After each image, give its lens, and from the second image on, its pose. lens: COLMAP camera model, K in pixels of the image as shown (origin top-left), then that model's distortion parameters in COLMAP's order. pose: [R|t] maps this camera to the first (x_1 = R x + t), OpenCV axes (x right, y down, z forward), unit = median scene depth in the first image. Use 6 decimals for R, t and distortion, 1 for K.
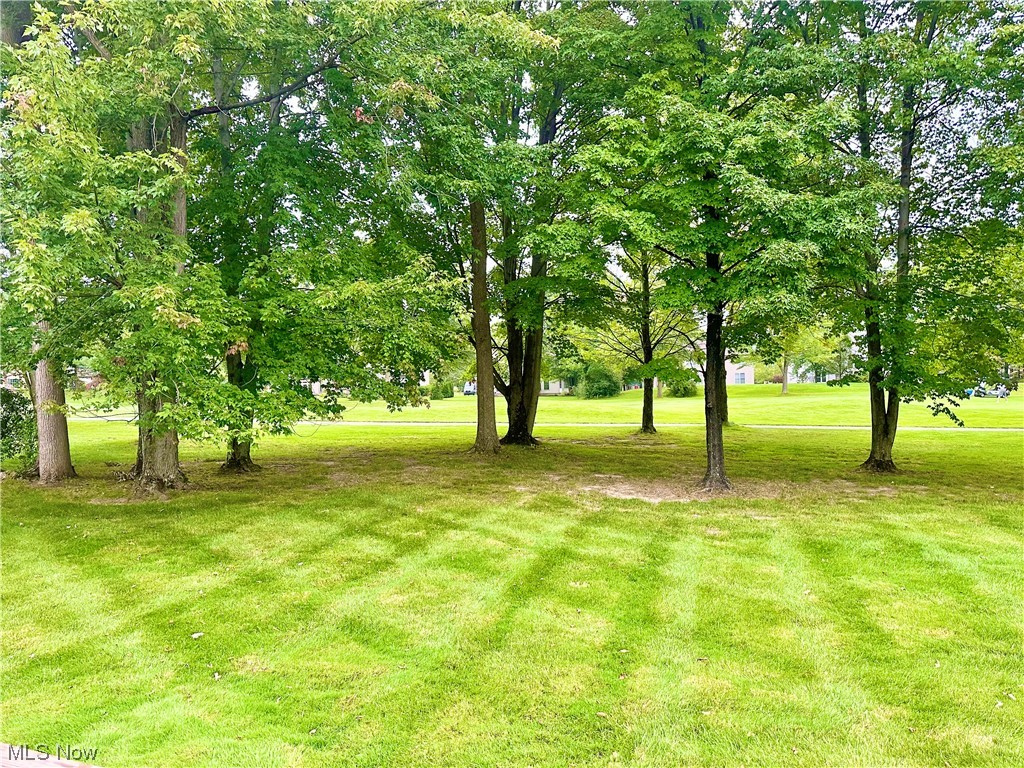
lens RADIAL K [[713.9, 0, 507.1], [0, 713.9, 383.5], [0, 0, 1]] dist [0.067580, -0.083417]
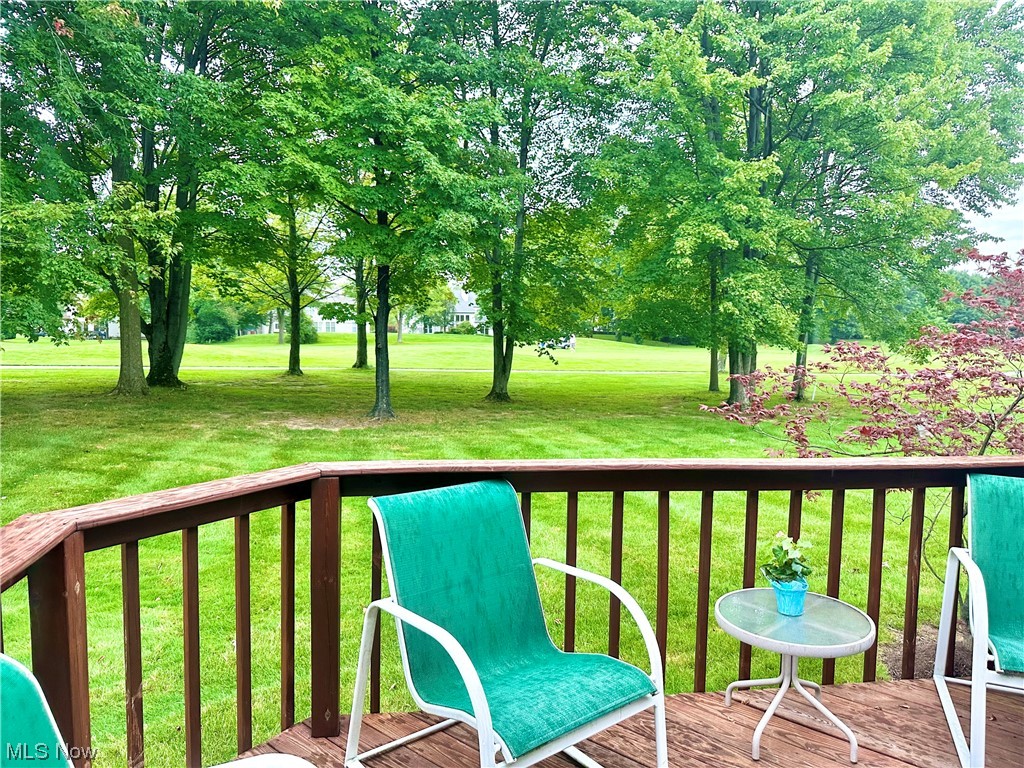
lens RADIAL K [[713.9, 0, 510.3], [0, 713.9, 388.9], [0, 0, 1]] dist [0.067580, -0.083417]
pose [[0.861774, -0.012226, 0.507146, -0.106881], [-0.028263, 0.997000, 0.072061, 0.009227], [-0.506505, -0.076434, 0.858842, -0.086591]]
